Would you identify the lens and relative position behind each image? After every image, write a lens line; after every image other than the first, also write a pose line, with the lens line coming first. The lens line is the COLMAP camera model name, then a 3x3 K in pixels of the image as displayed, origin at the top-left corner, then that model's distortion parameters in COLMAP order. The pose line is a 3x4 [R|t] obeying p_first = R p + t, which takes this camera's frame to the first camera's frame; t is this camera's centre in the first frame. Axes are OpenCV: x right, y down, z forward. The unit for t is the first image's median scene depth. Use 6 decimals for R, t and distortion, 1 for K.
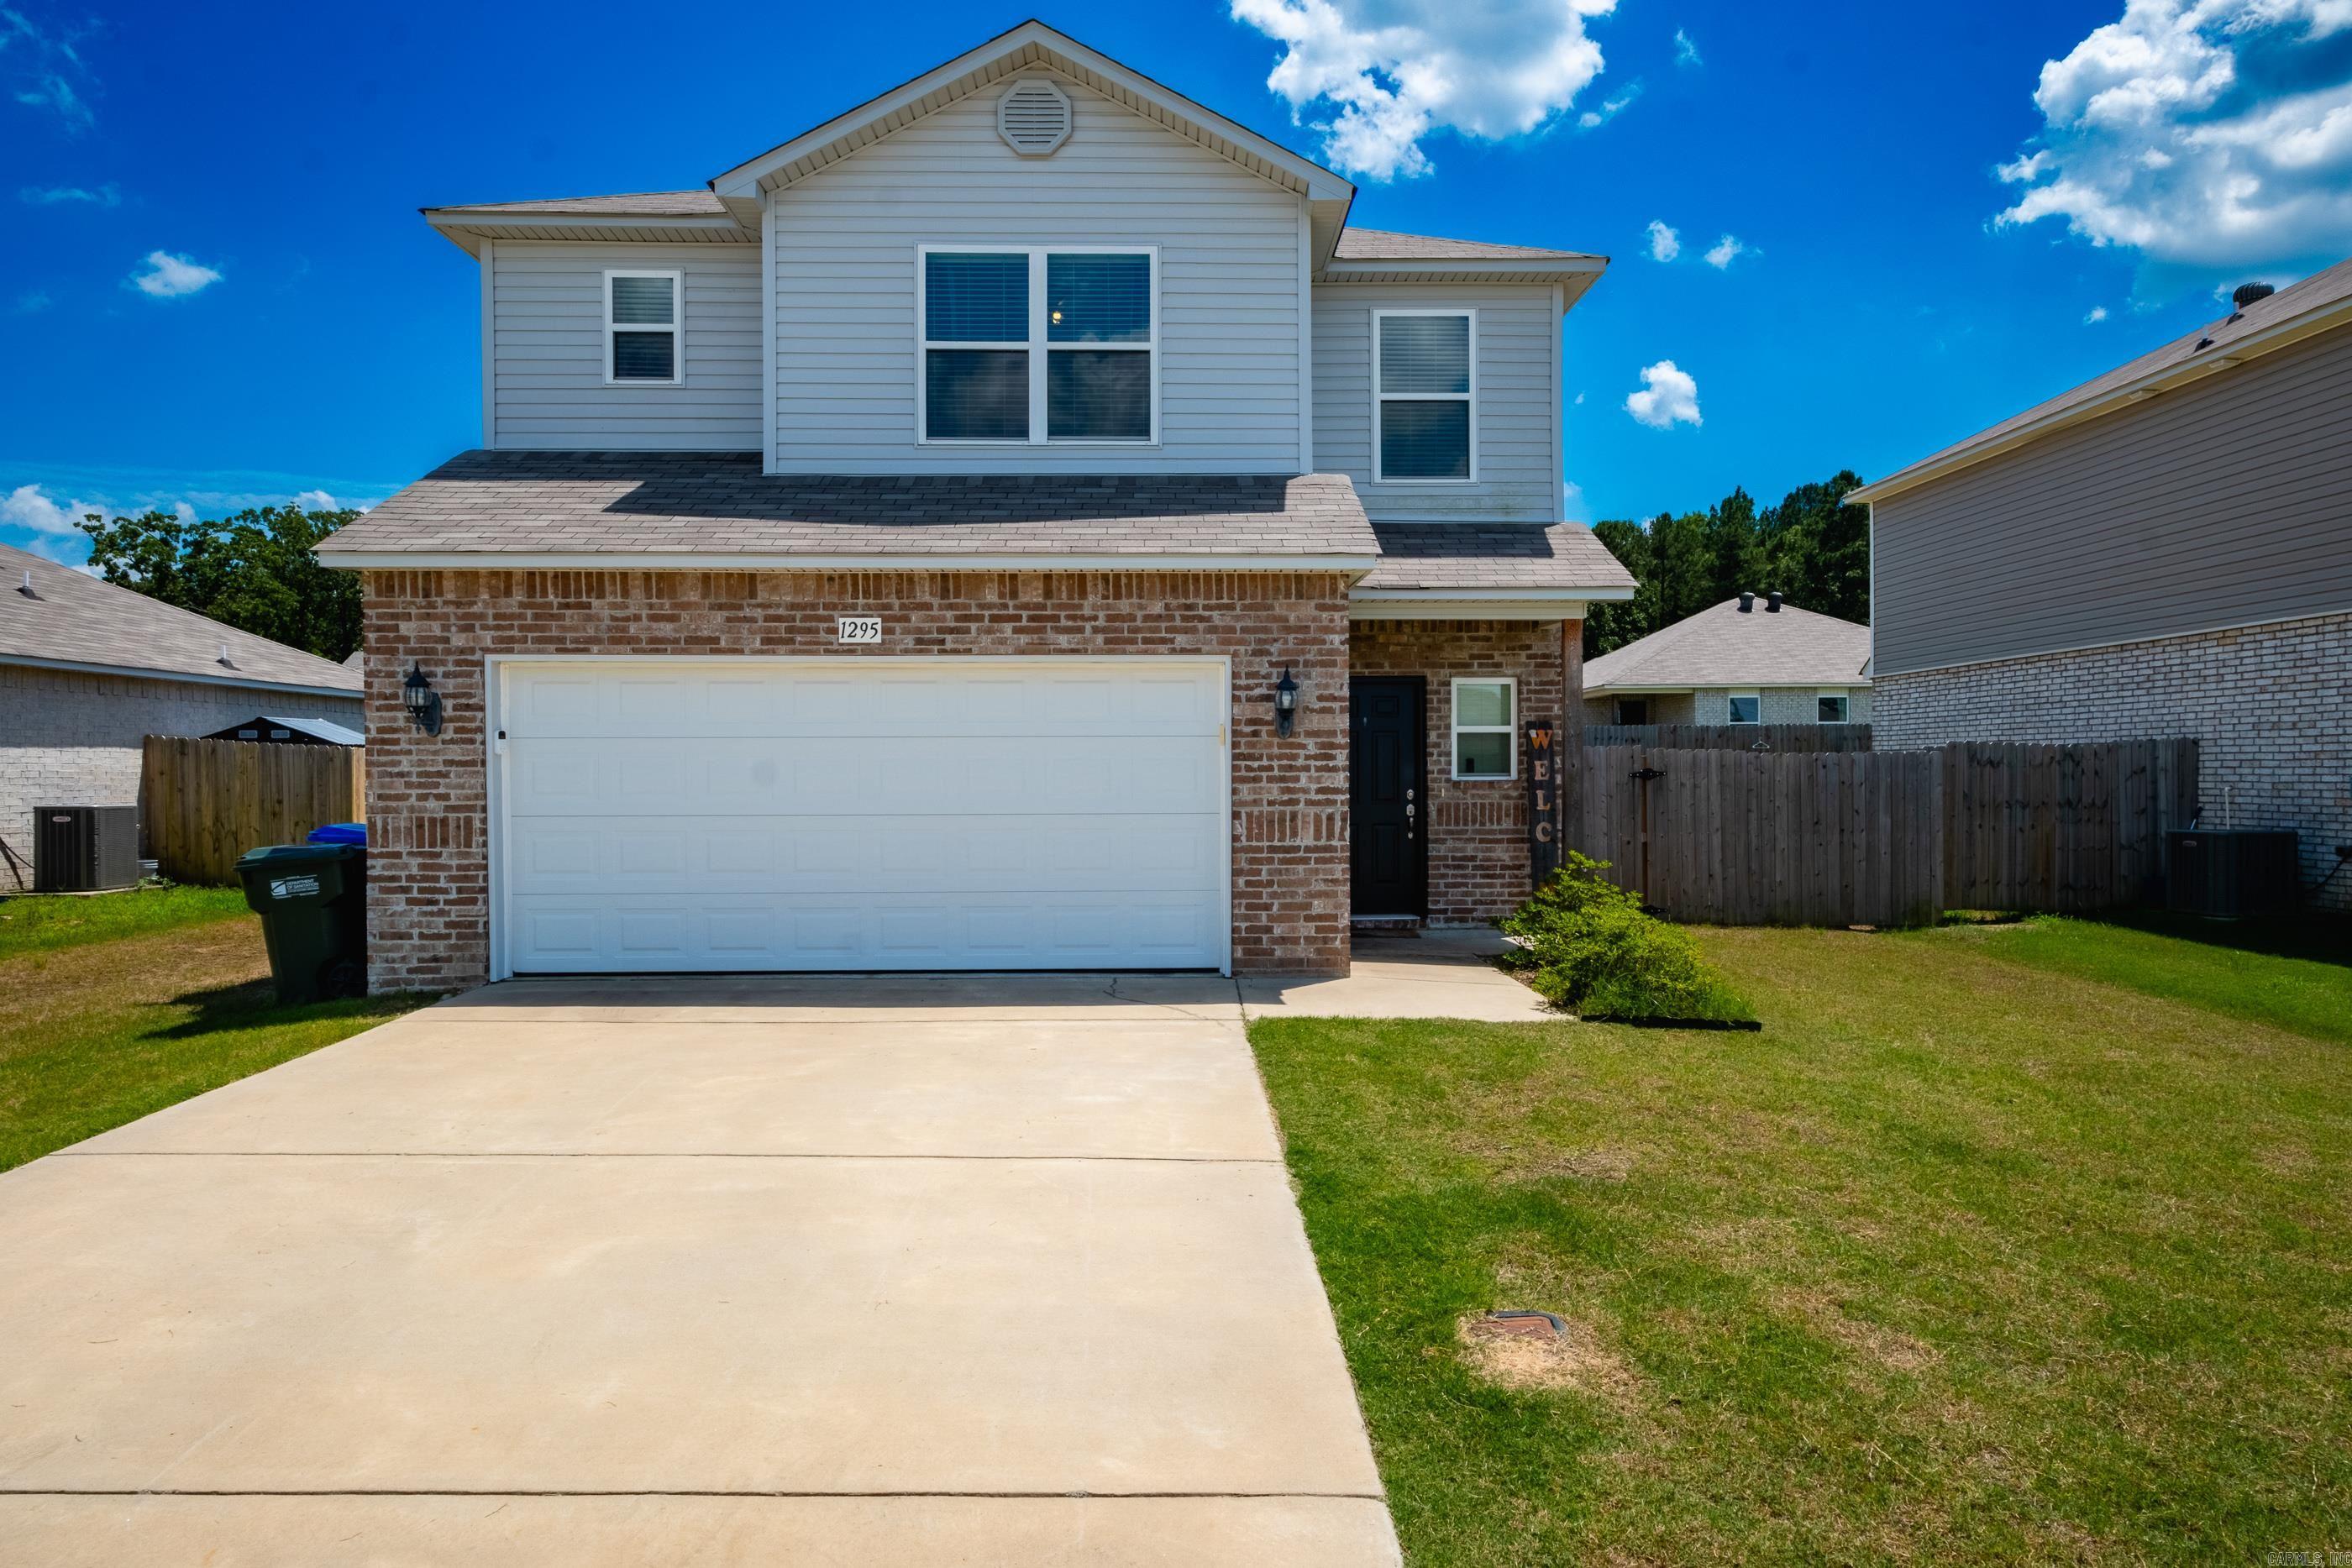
lens RADIAL K [[1417.9, 0, 1188.1], [0, 1417.9, 775.5], [0, 0, 1]] dist [-0.002141, 0.001379]
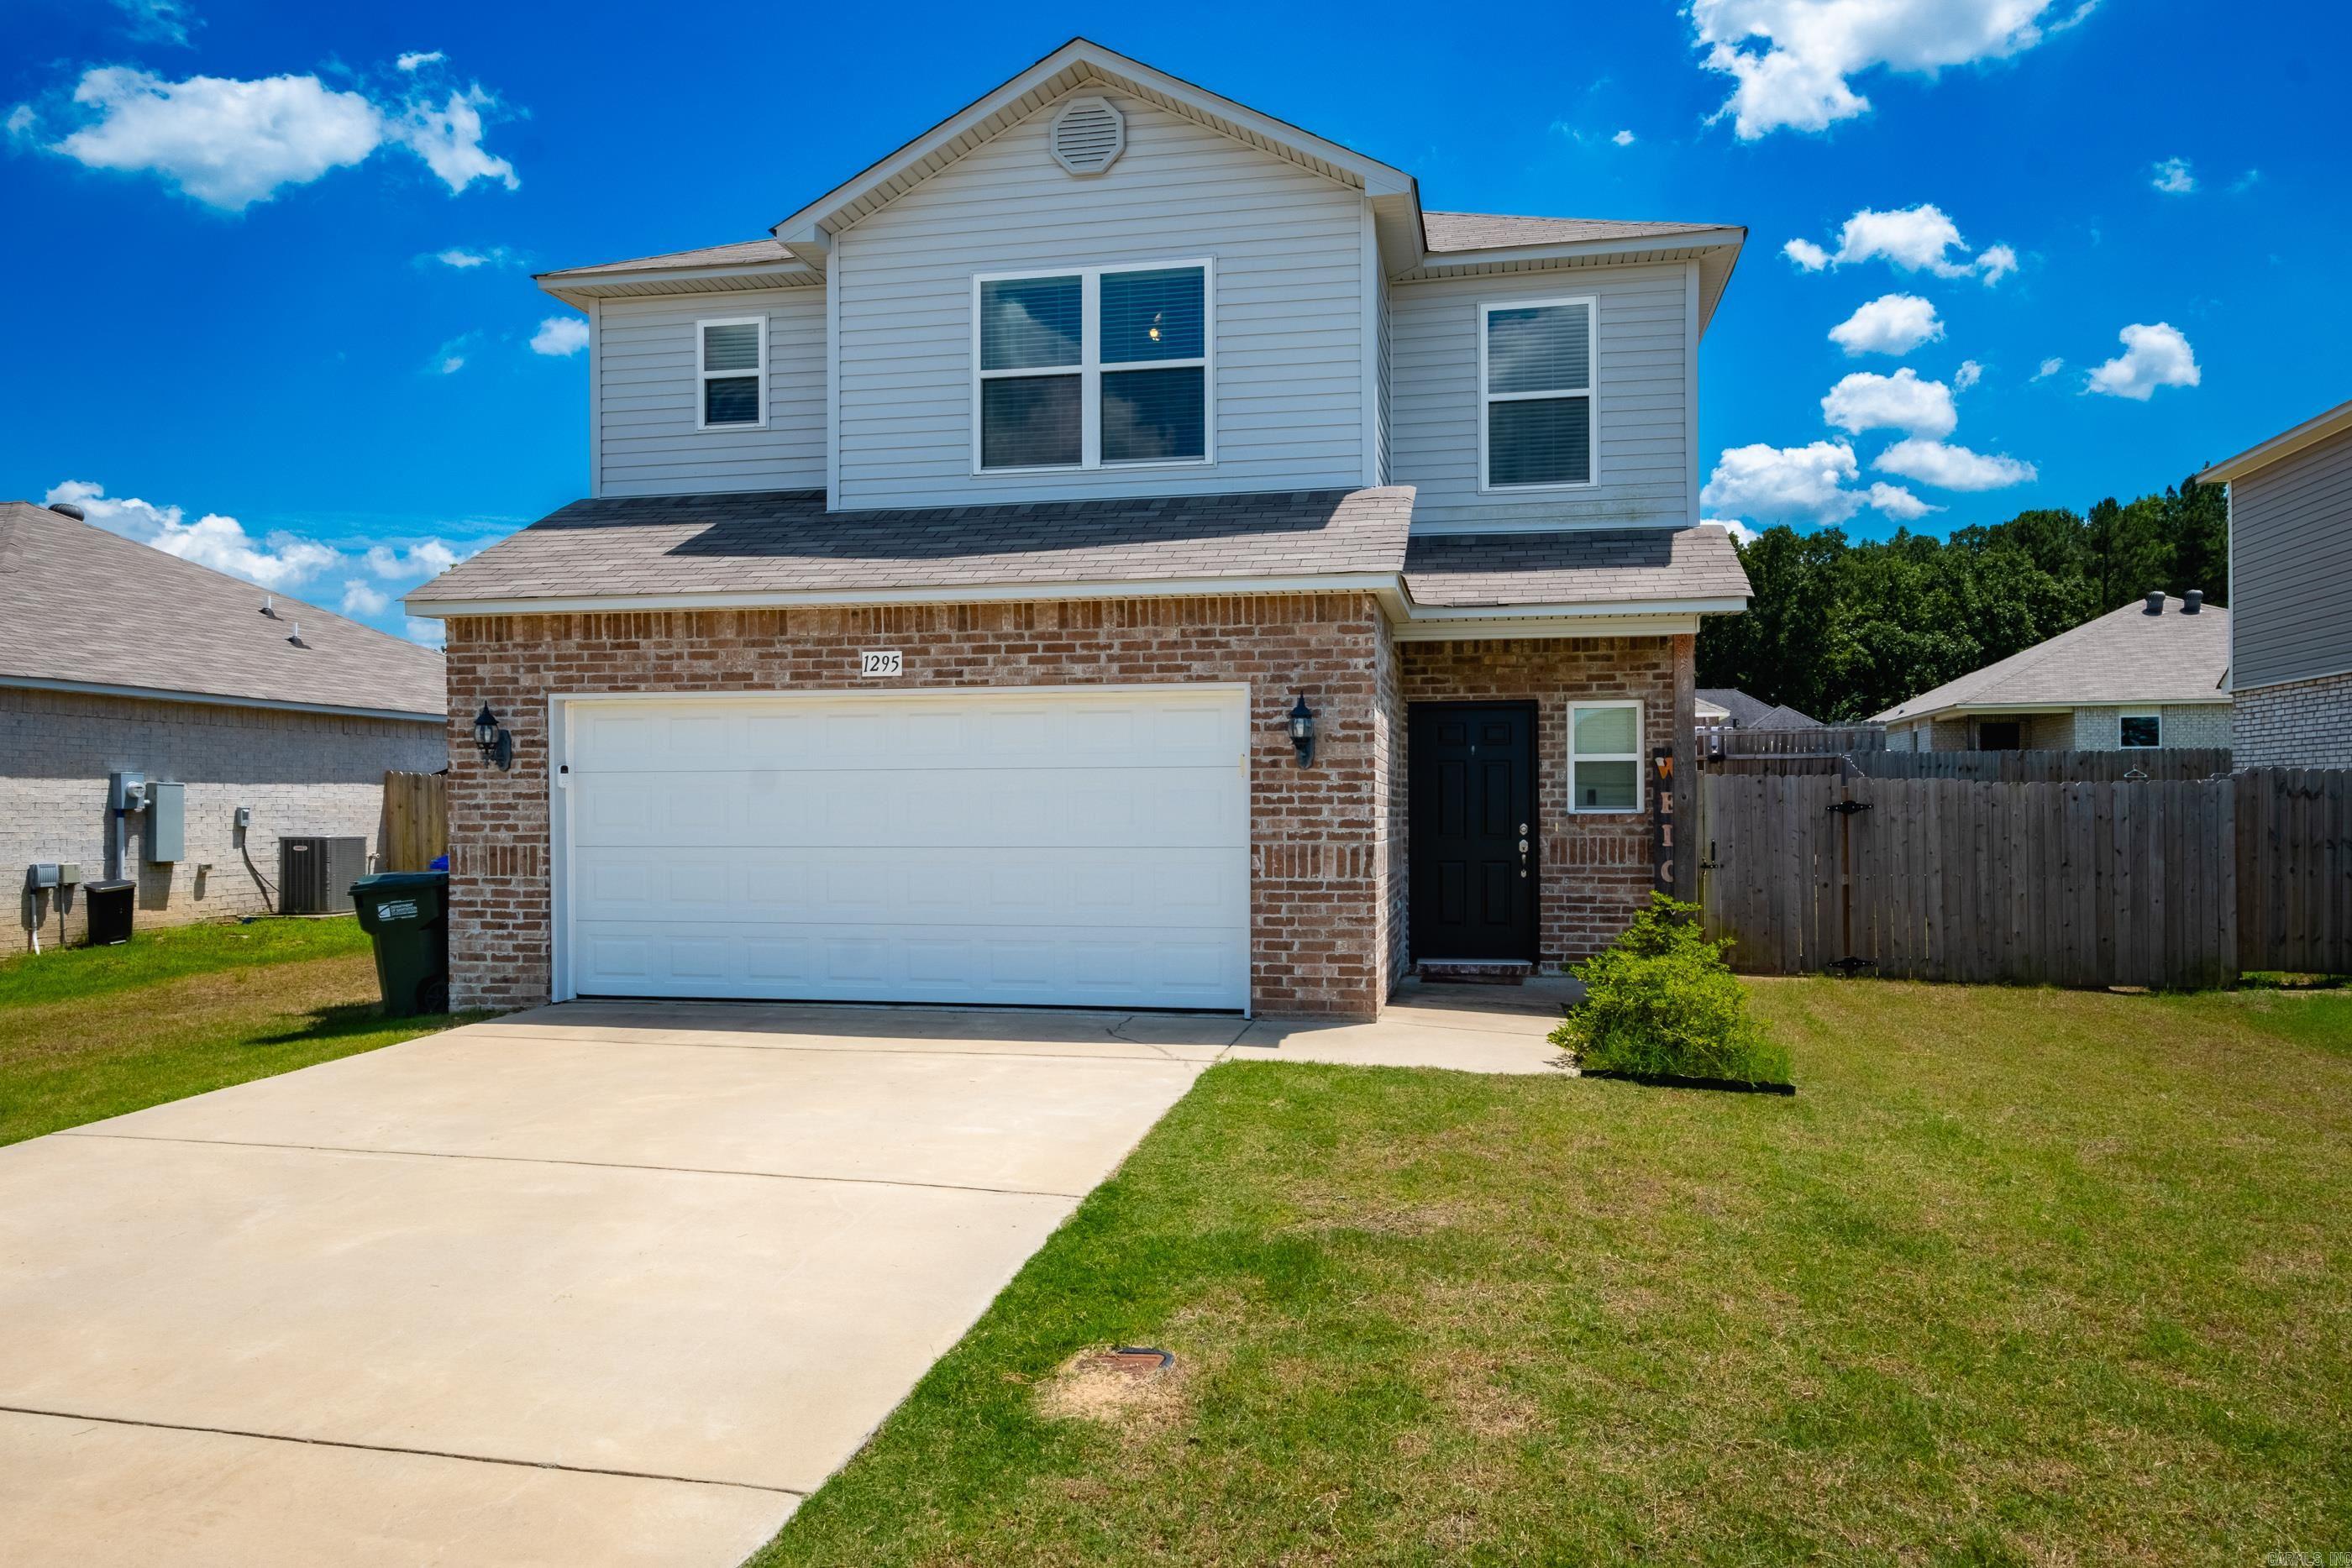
lens RADIAL K [[1521.6, 0, 1174.7], [0, 1521.6, 800.2], [0, 0, 1]] dist [-0.002131, 0.008072]
pose [[0.977228, -0.000981, -0.212190, 0.198127], [-0.000398, 0.999979, -0.006453, 0.001540], [0.212192, 0.006390, 0.977207, -0.013134]]
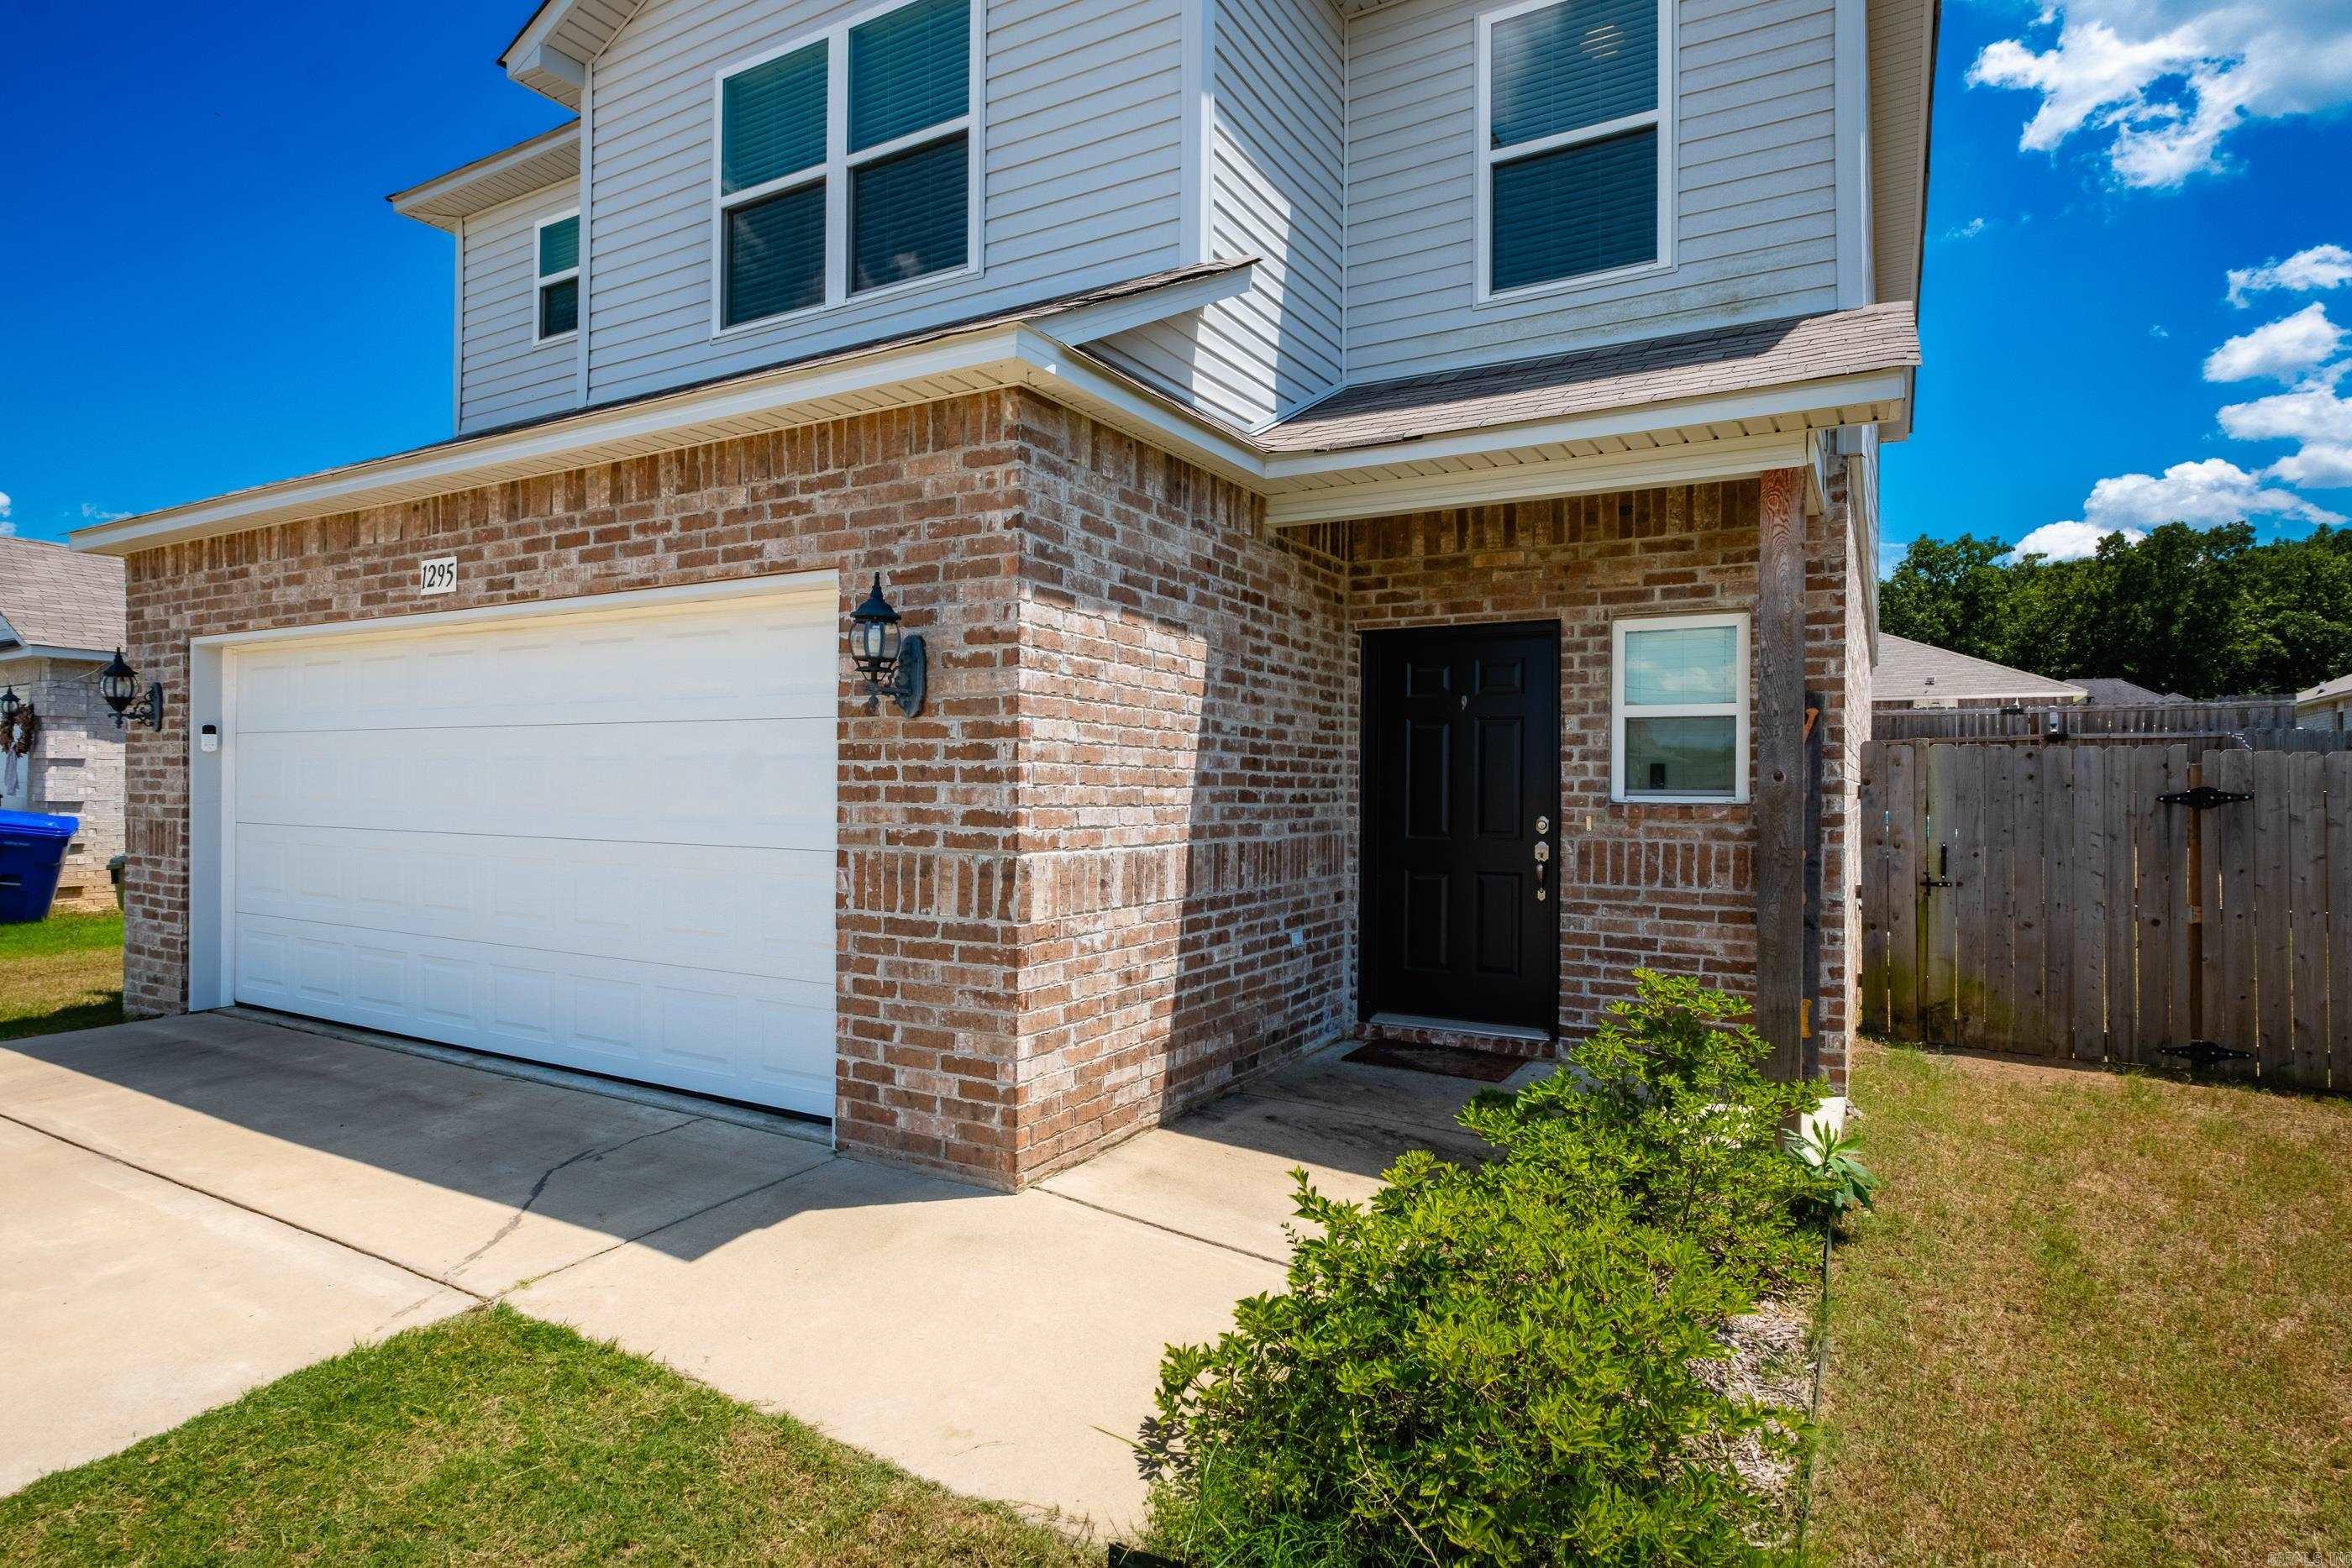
lens RADIAL K [[1191.0, 0, 1082.8], [0, 1191.0, 775.9], [0, 0, 1]] dist [0.004618, -0.005660]
pose [[0.839664, 0.007867, -0.543050, 0.361030], [-0.012408, 0.999912, -0.004699, -0.003024], [0.542965, 0.010683, 0.839687, 0.660763]]
